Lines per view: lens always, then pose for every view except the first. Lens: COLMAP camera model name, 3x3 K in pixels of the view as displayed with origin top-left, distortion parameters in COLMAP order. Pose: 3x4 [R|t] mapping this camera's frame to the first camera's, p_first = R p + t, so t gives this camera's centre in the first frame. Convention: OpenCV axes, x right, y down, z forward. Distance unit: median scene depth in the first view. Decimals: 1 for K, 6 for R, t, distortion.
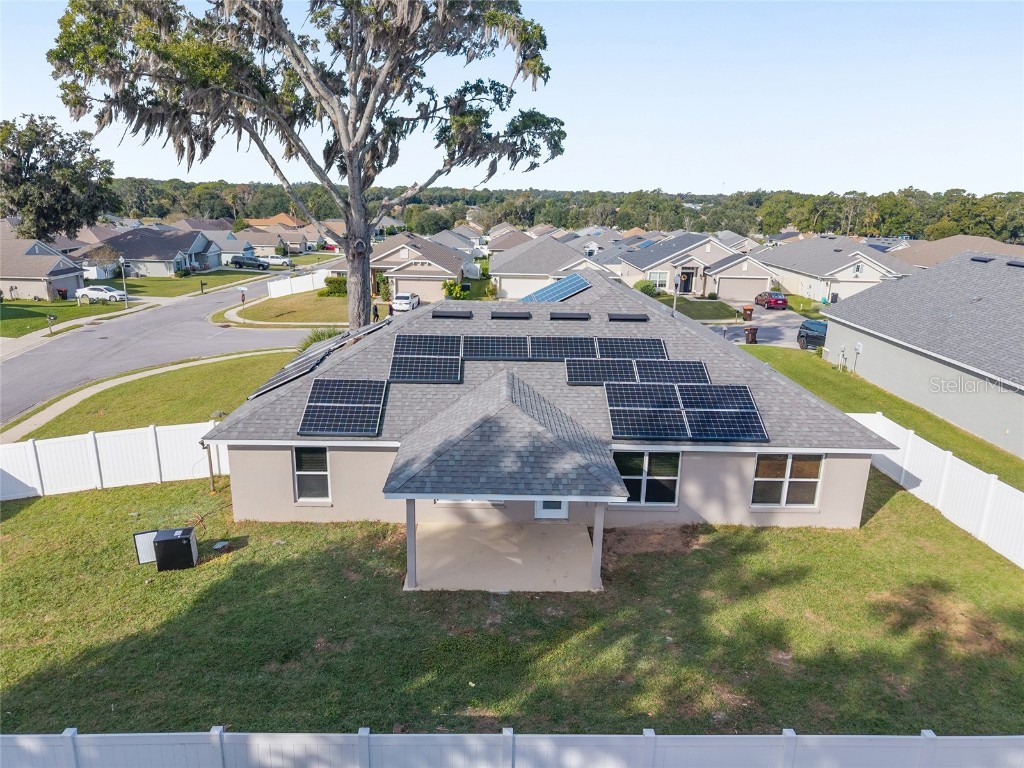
lens RADIAL K [[675.7, 0, 512.0], [0, 675.7, 384.0], [0, 0, 1]] dist [0.006574, -0.000769]
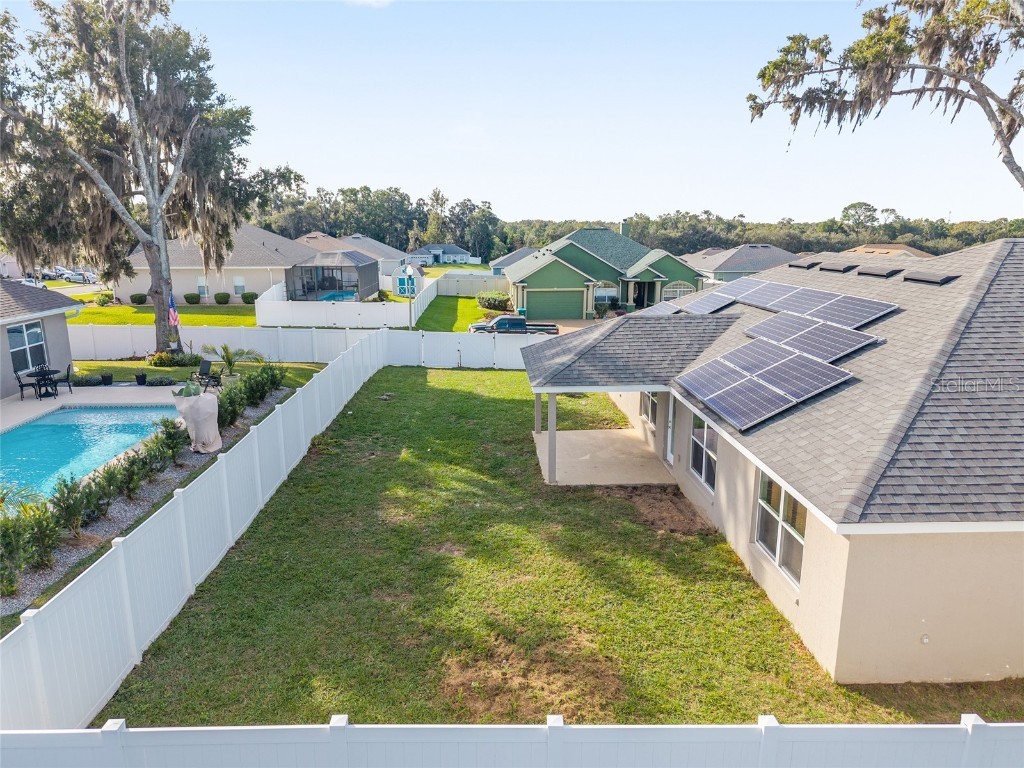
lens RADIAL K [[682.6, 0, 512.0], [0, 682.6, 384.0], [0, 0, 1]] dist [0.071021, -0.110078]
pose [[0.026945, 0.199410, -0.979546, 0.982542], [-0.264149, 0.946492, 0.185415, -0.024034], [0.964105, 0.253750, 0.078177, 0.699344]]
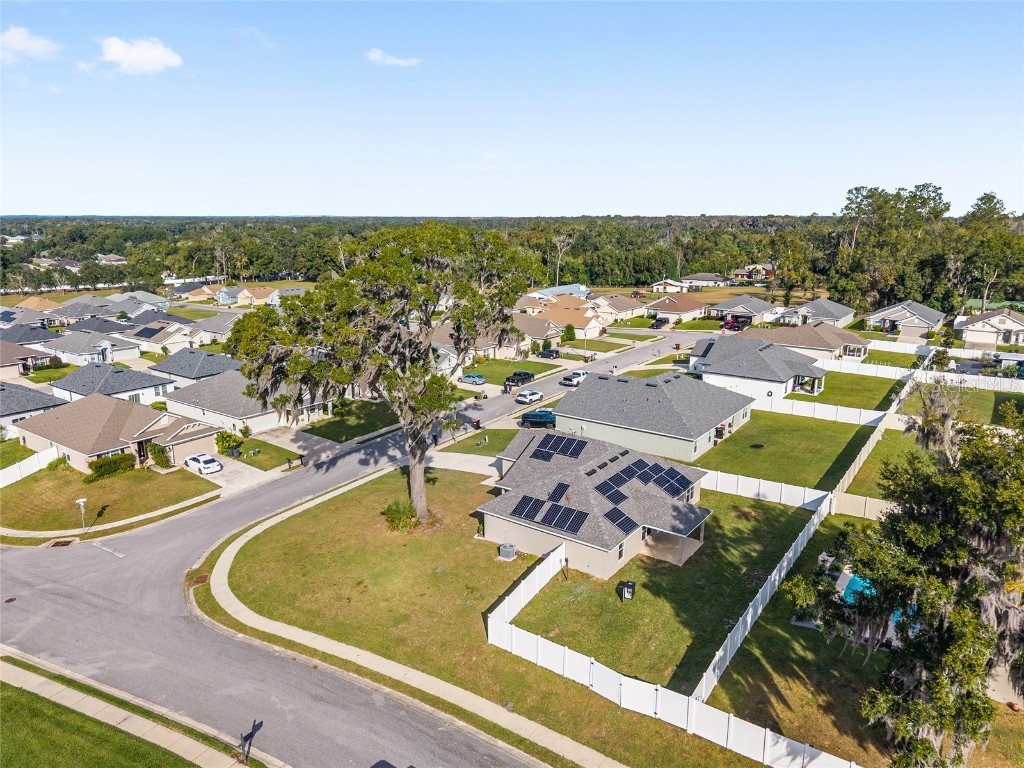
lens RADIAL K [[682.6, 0, 512.0], [0, 682.6, 384.0], [0, 0, 1]] dist [0.071021, -0.110078]
pose [[0.598931, -0.201133, 0.775130, -2.425924], [0.226662, 0.970941, 0.076804, -0.764248], [-0.768053, 0.129692, 0.627116, -0.390304]]
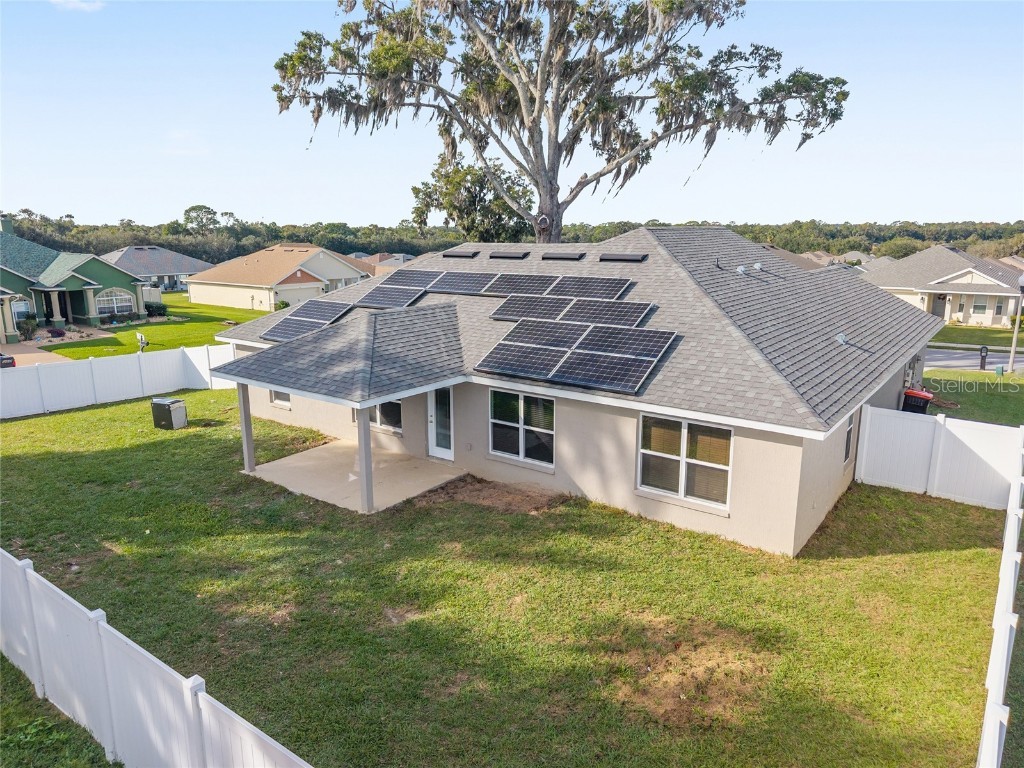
lens RADIAL K [[682.6, 0, 512.0], [0, 682.6, 384.0], [0, 0, 1]] dist [0.071021, -0.110078]
pose [[0.794186, 0.110747, -0.597498, 0.696083], [-0.144946, 0.989396, -0.009274, 0.096954], [0.590135, 0.093970, 0.801817, 0.305881]]
